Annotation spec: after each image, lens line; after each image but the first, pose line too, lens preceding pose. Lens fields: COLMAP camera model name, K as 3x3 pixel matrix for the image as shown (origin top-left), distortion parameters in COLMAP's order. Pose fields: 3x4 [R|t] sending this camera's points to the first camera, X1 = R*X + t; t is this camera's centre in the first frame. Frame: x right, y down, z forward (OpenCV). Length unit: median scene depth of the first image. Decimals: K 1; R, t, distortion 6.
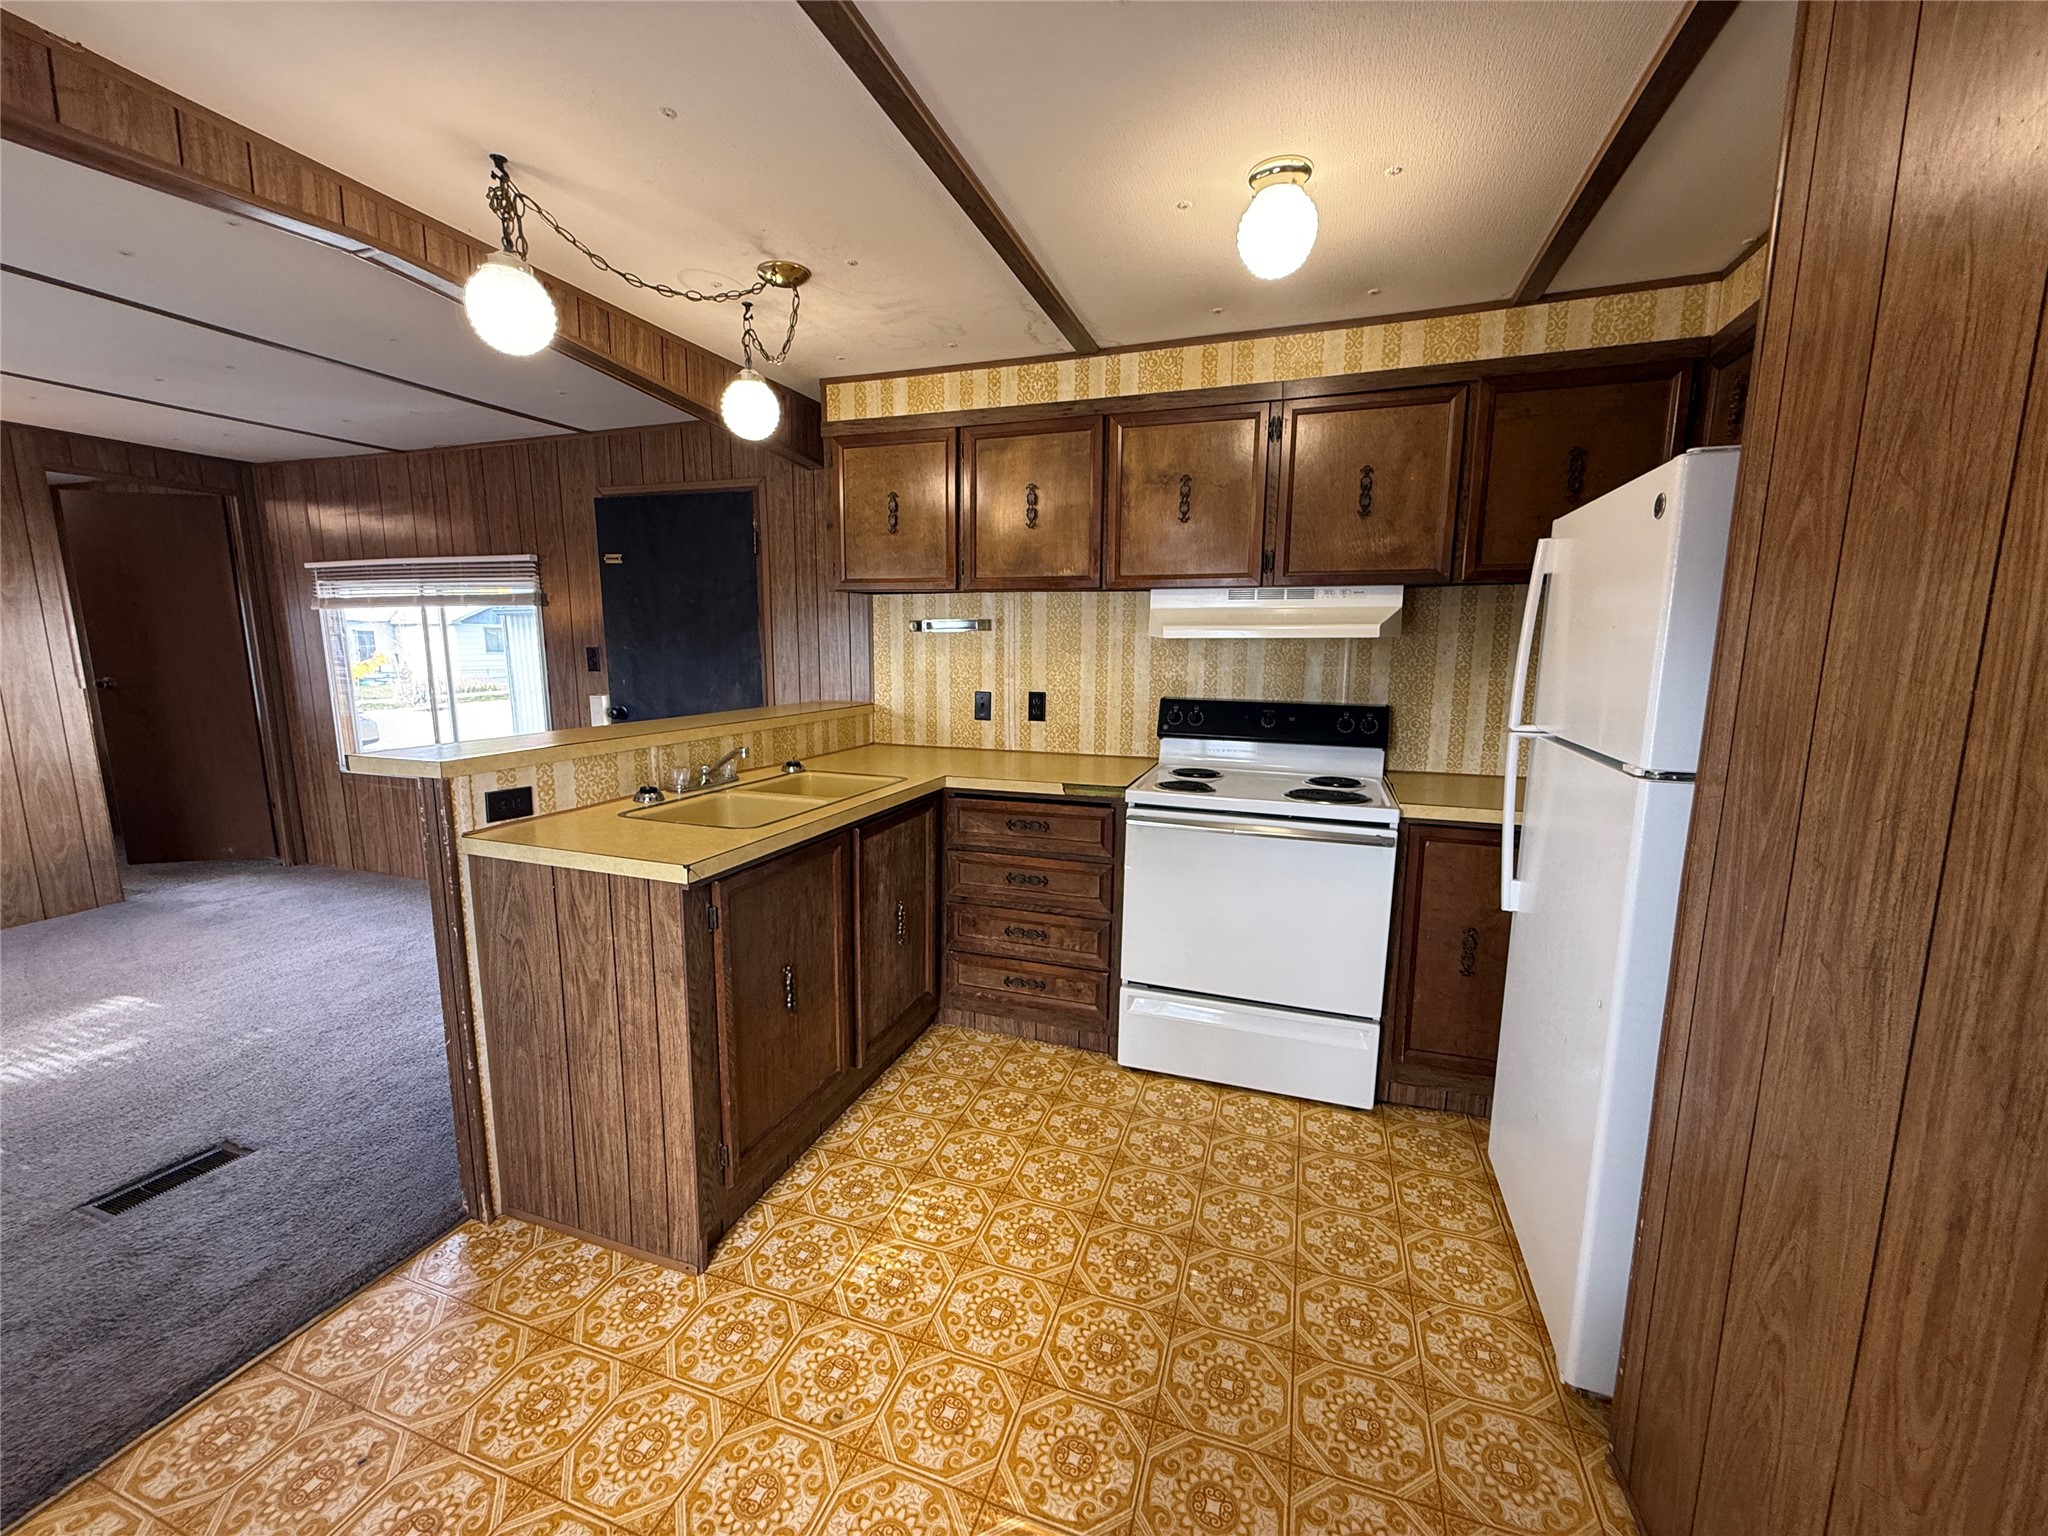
lens RADIAL K [[814.2, 0, 1019.7], [0, 814.2, 769.3], [0, 0, 1]] dist [-0.000787, 0.000242]
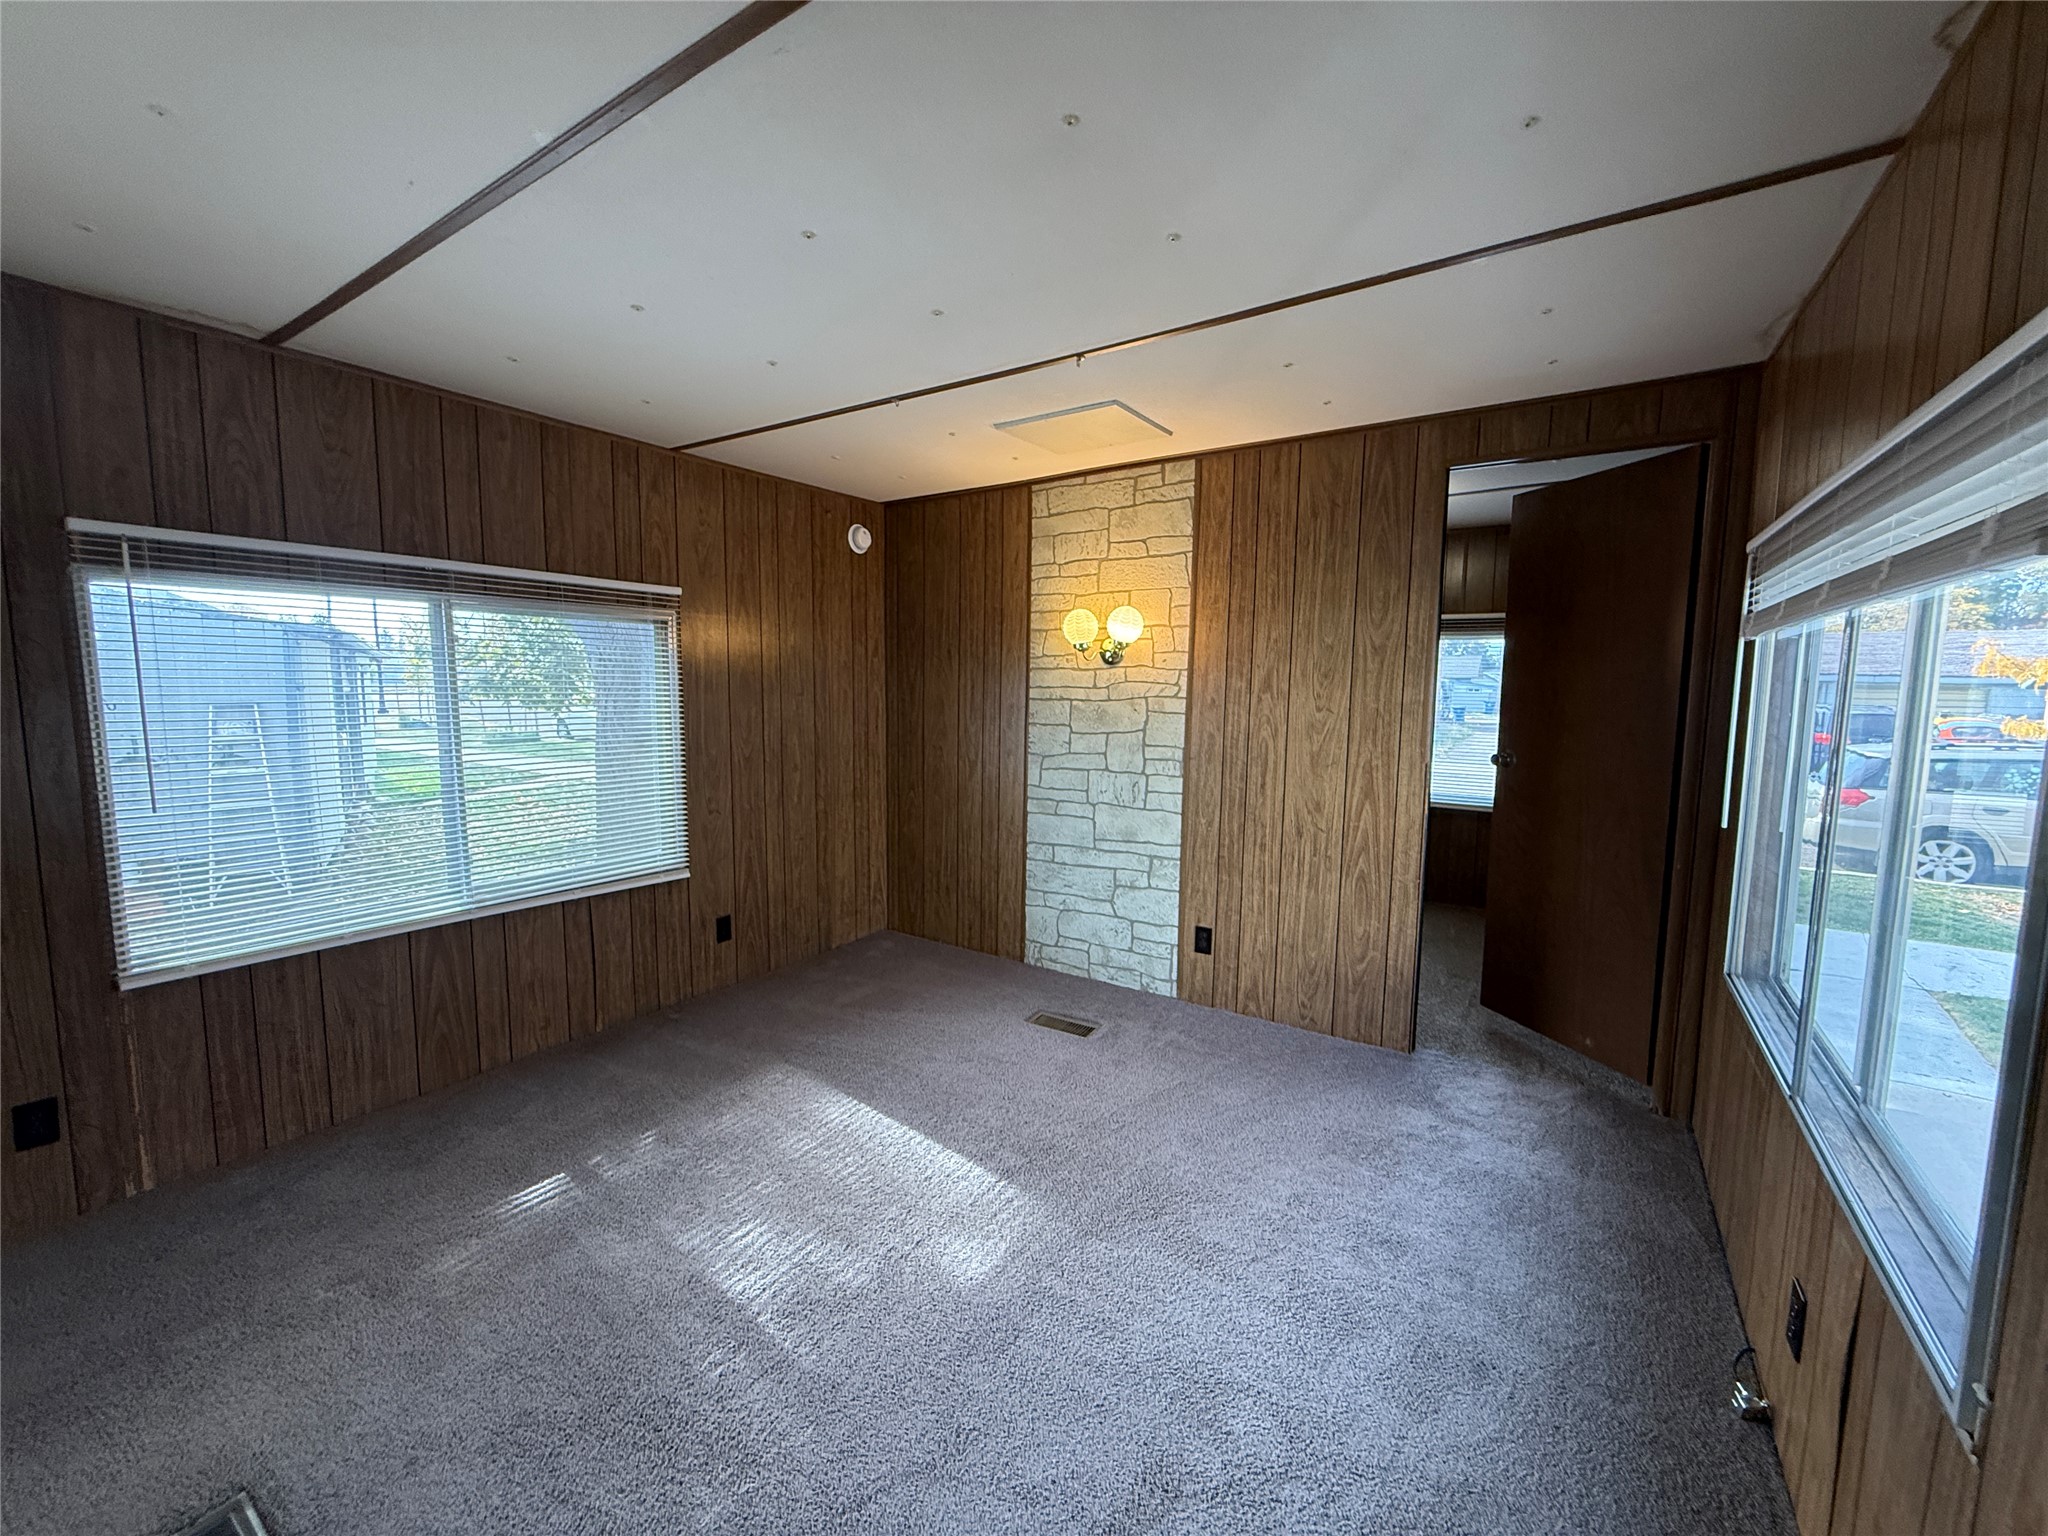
lens RADIAL K [[814.2, 0, 1019.7], [0, 814.2, 769.3], [0, 0, 1]] dist [-0.000787, 0.000242]
pose [[-0.248284, 0.098215, -0.963695, -0.540876], [-0.162260, 0.976574, 0.141332, -0.216355], [0.955001, 0.191459, -0.226531, 1.273958]]
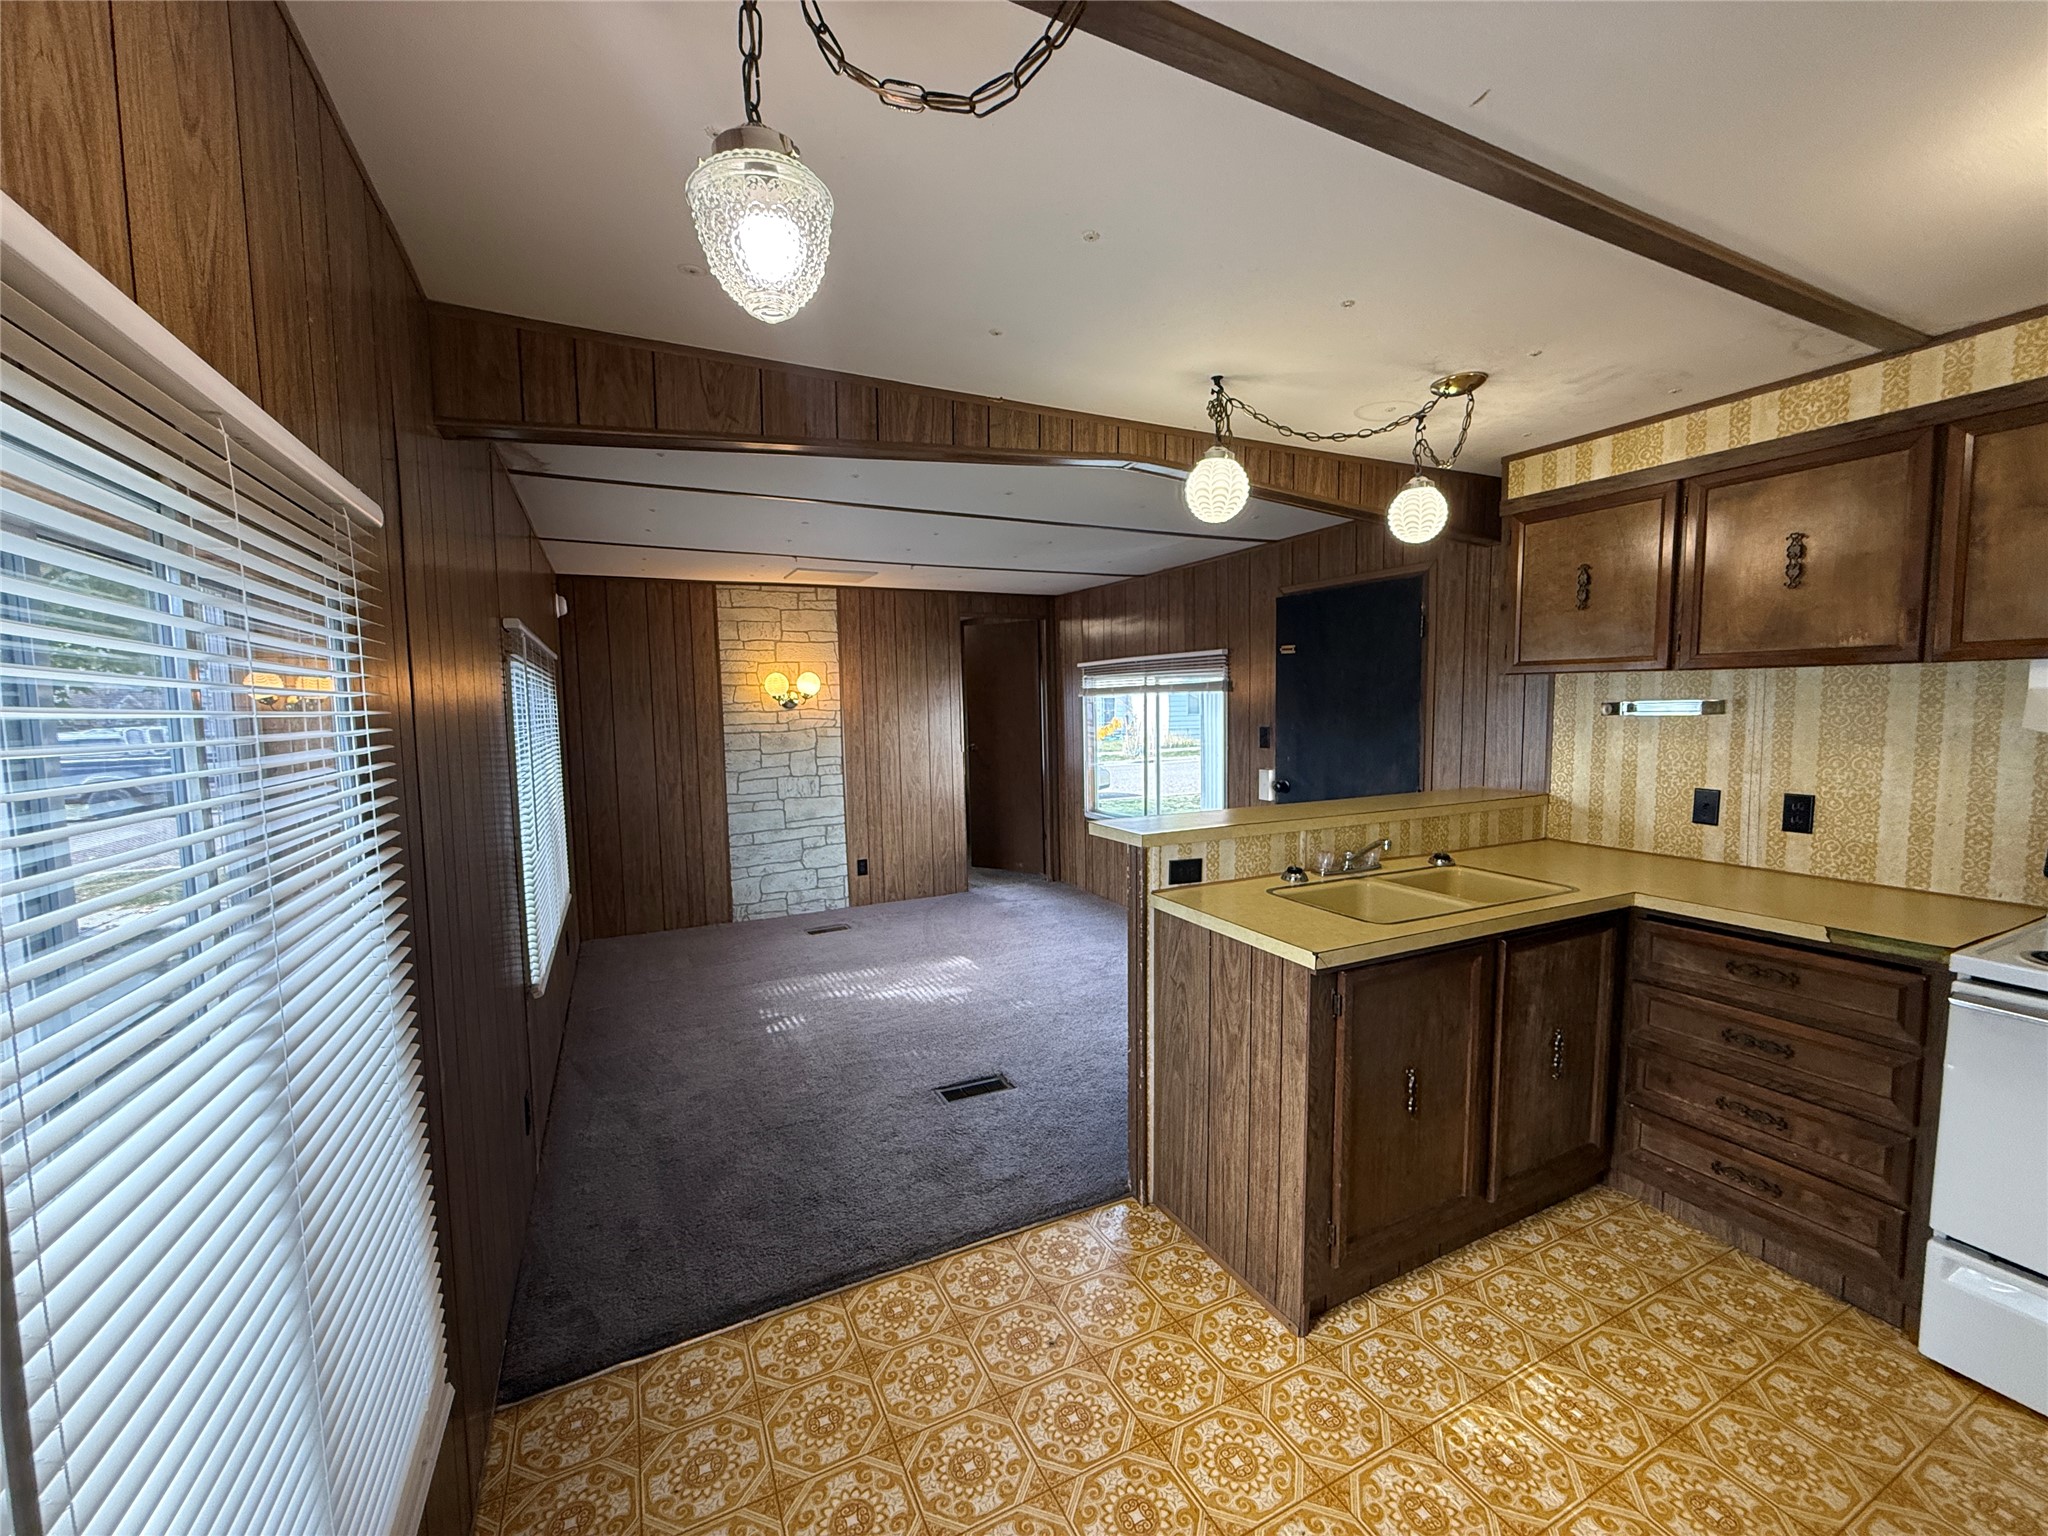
lens RADIAL K [[815.4, 0, 1021.7], [0, 815.4, 769.9], [0, 0, 1]] dist [-0.001033, 0.000519]
pose [[0.712620, 0.040212, -0.700397, 0.045053], [-0.088834, 0.995492, -0.033230, -0.035503], [0.695904, 0.085899, 0.712979, -0.055486]]
